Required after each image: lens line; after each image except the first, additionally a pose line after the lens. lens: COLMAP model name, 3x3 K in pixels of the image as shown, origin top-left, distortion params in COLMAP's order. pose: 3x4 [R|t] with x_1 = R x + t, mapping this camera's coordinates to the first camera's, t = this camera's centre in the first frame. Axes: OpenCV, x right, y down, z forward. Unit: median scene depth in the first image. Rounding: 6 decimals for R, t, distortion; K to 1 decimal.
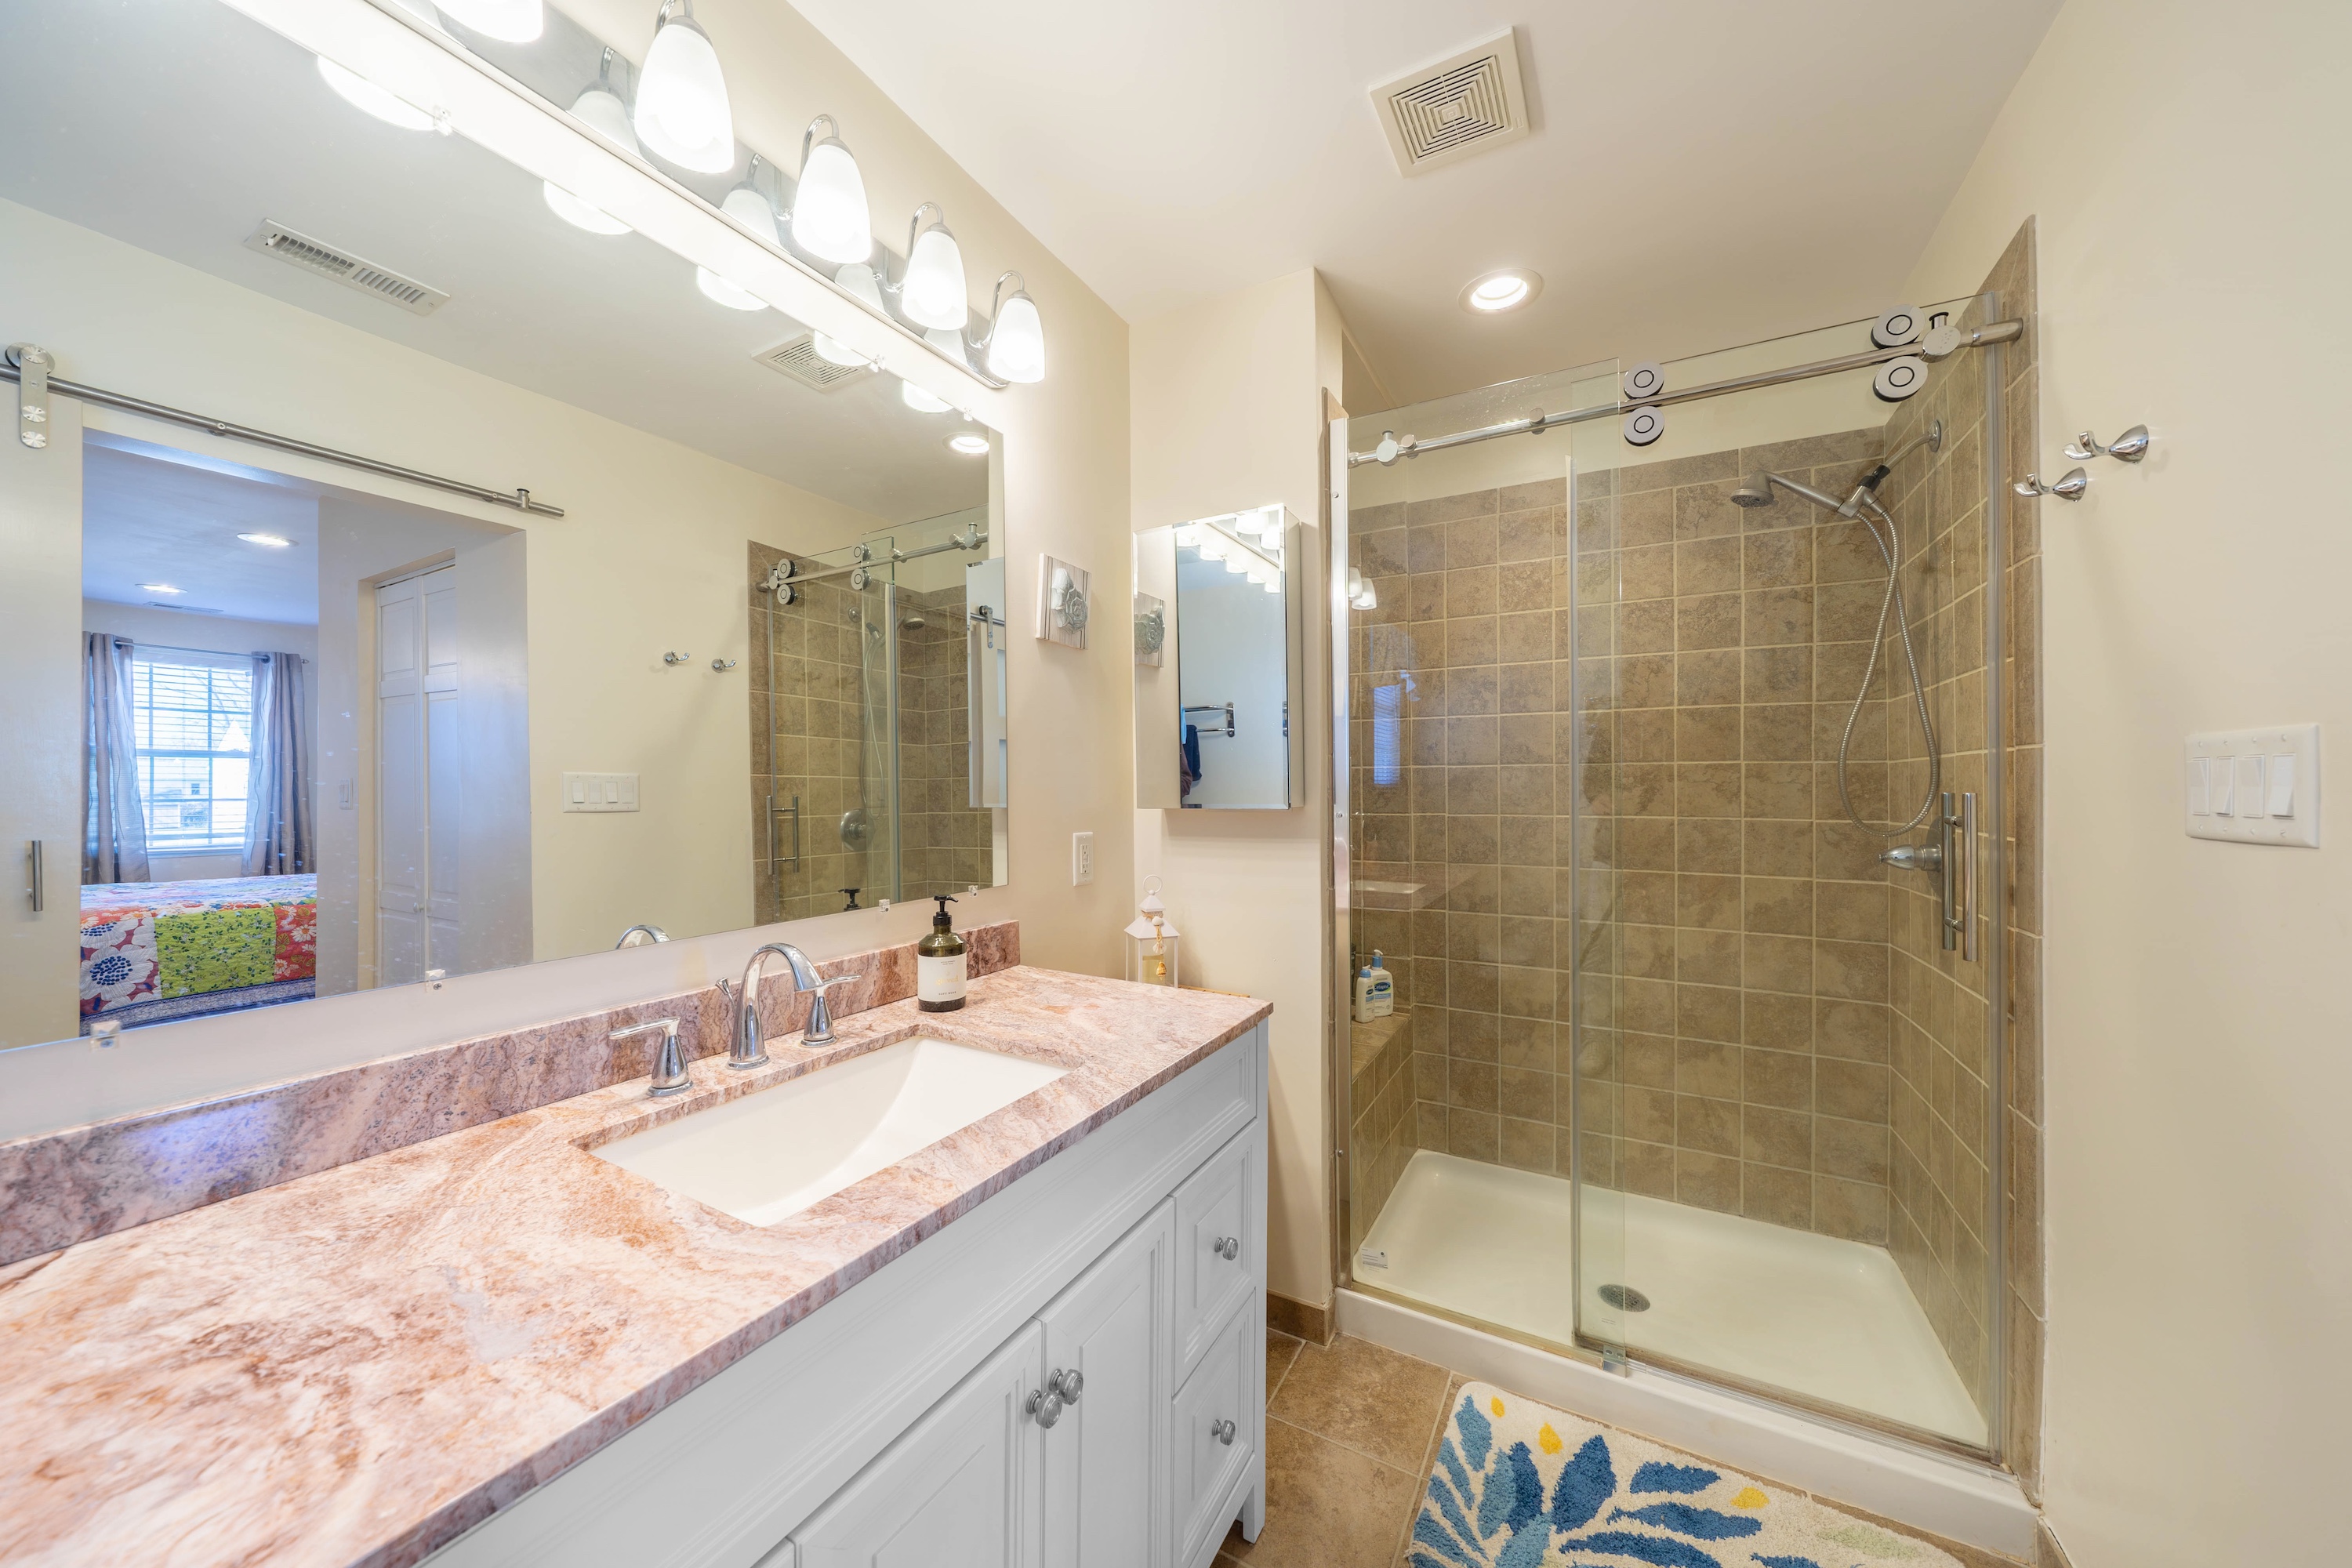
lens RADIAL K [[801.8, 0, 1177.5], [0, 801.8, 785.5], [0, 0, 1]] dist [-0.003309, -0.000160]
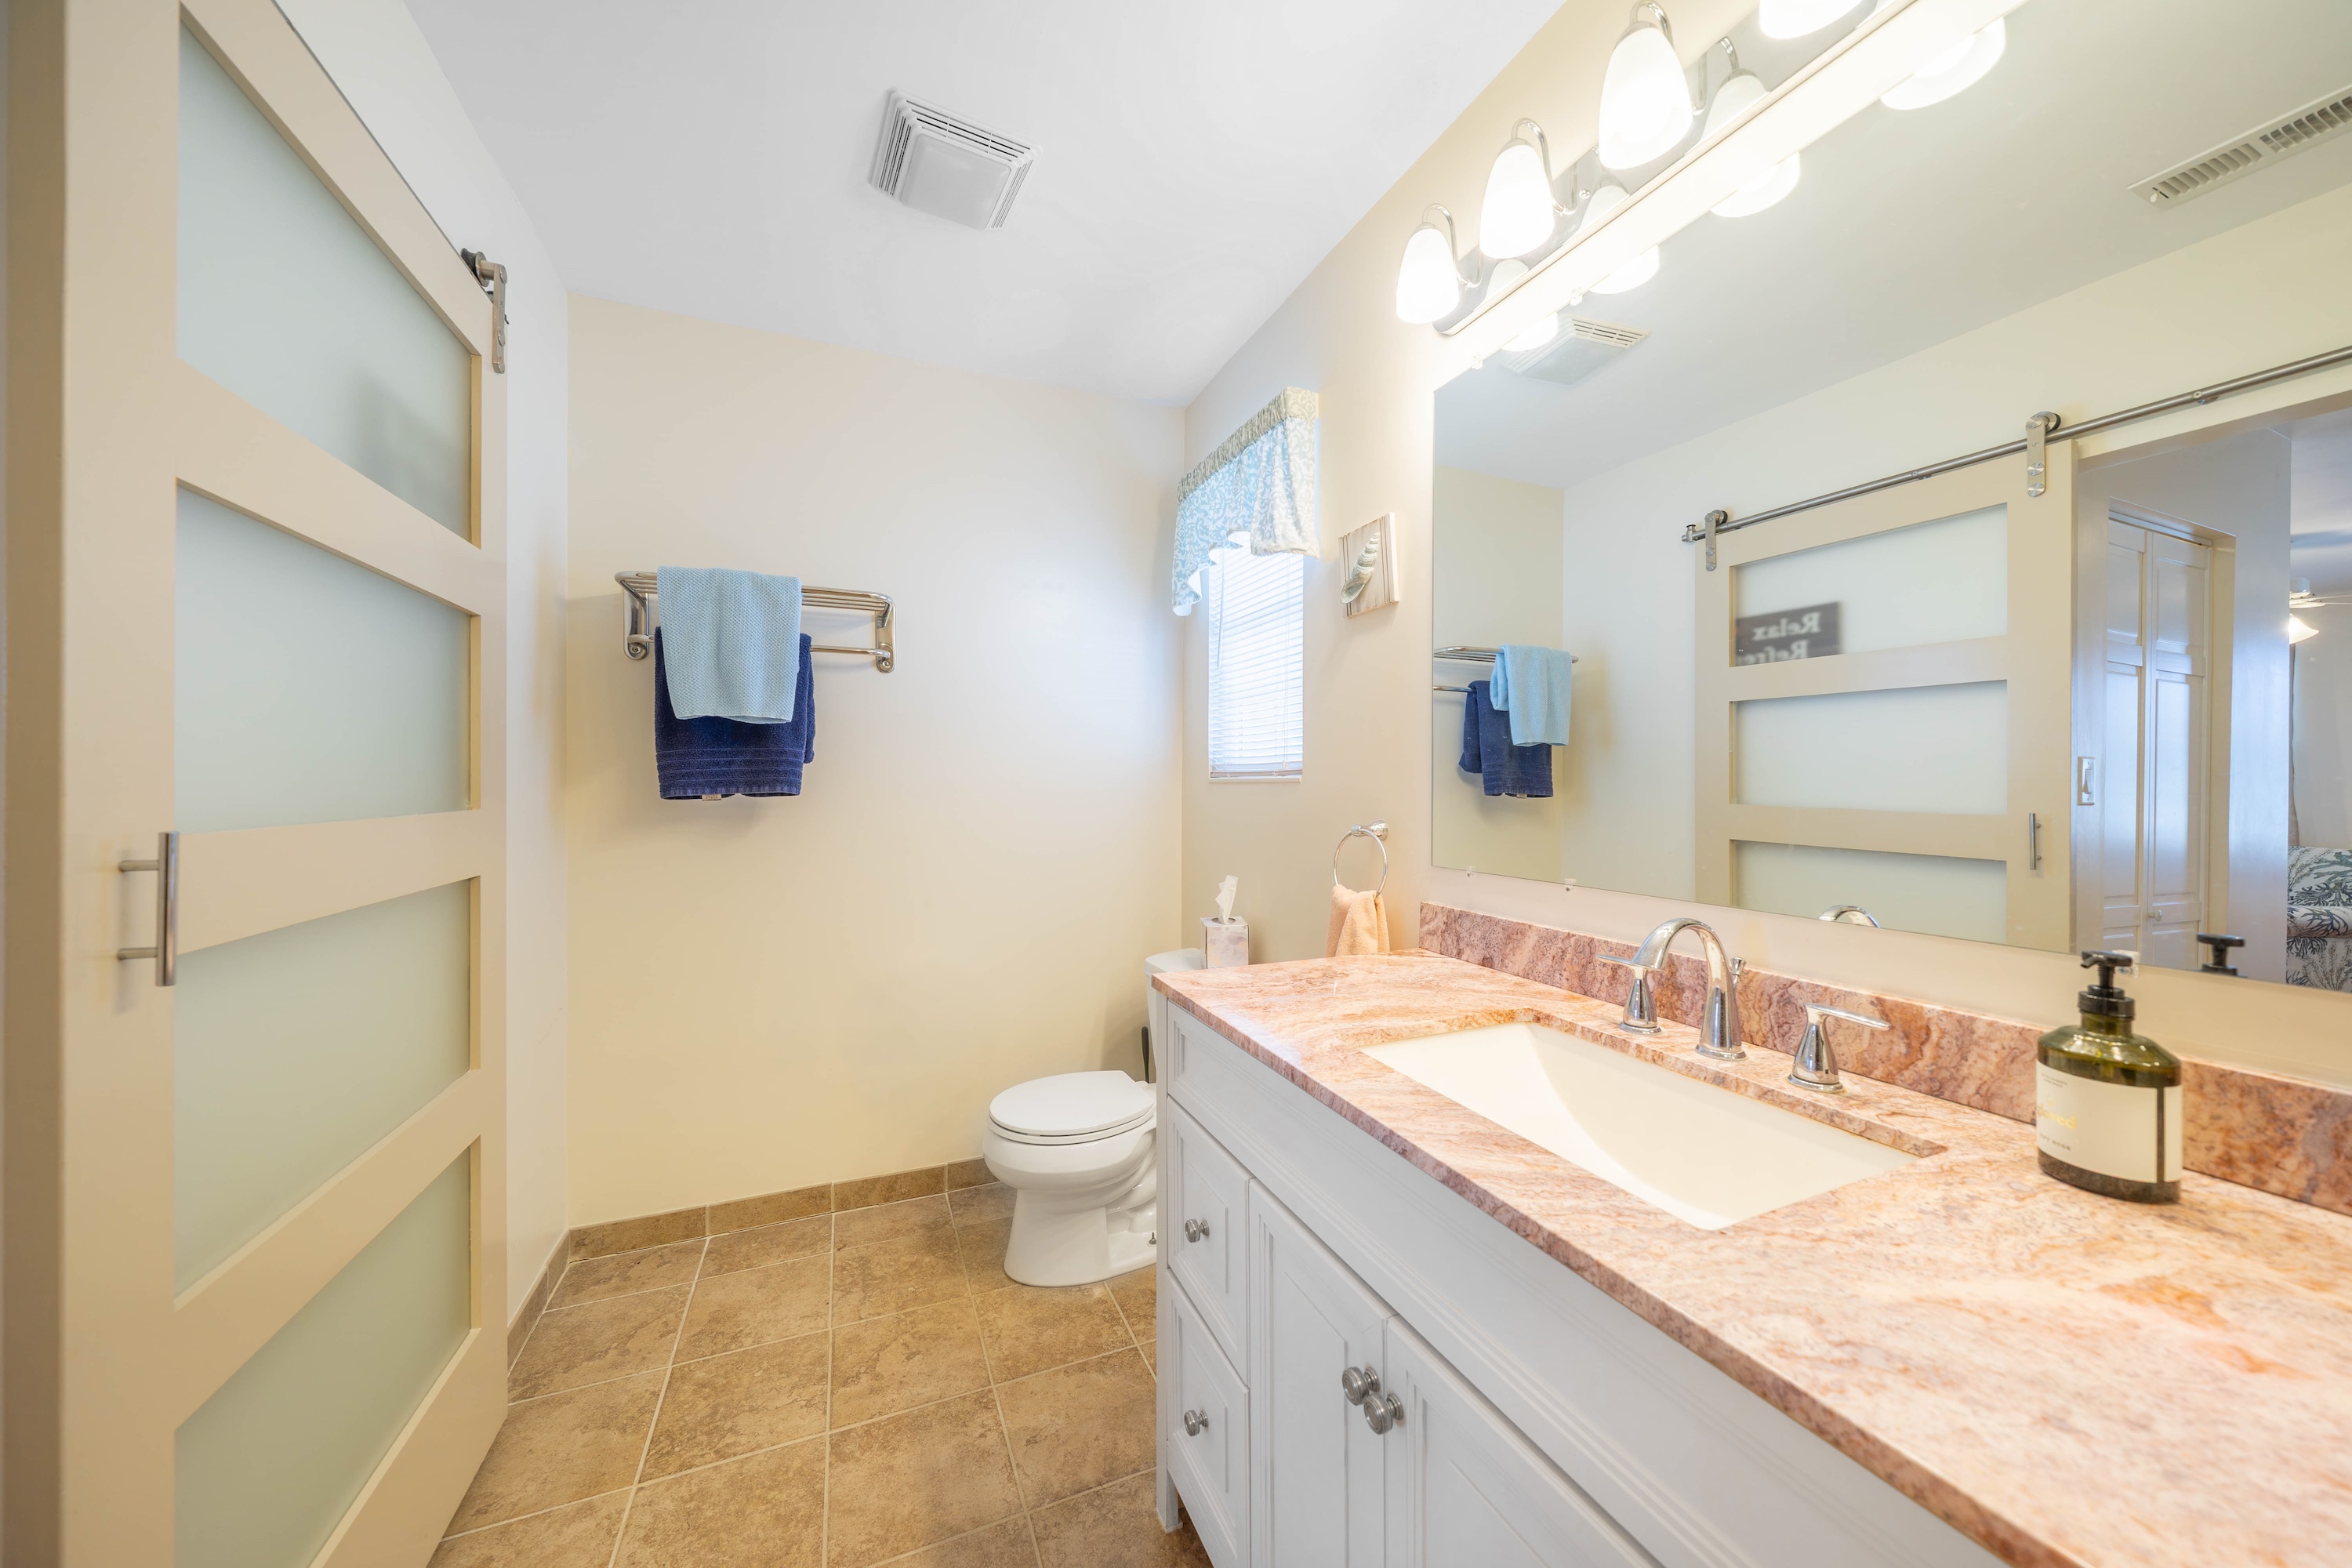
lens RADIAL K [[801.8, 0, 1178.2], [0, 801.8, 783.3], [0, 0, 1]] dist [-0.003309, -0.000160]
pose [[-0.620350, 0.006334, -0.784300, 0.655807], [0.004590, 0.999980, 0.004445, 0.040943], [0.784312, -0.000843, -0.620366, 1.281036]]
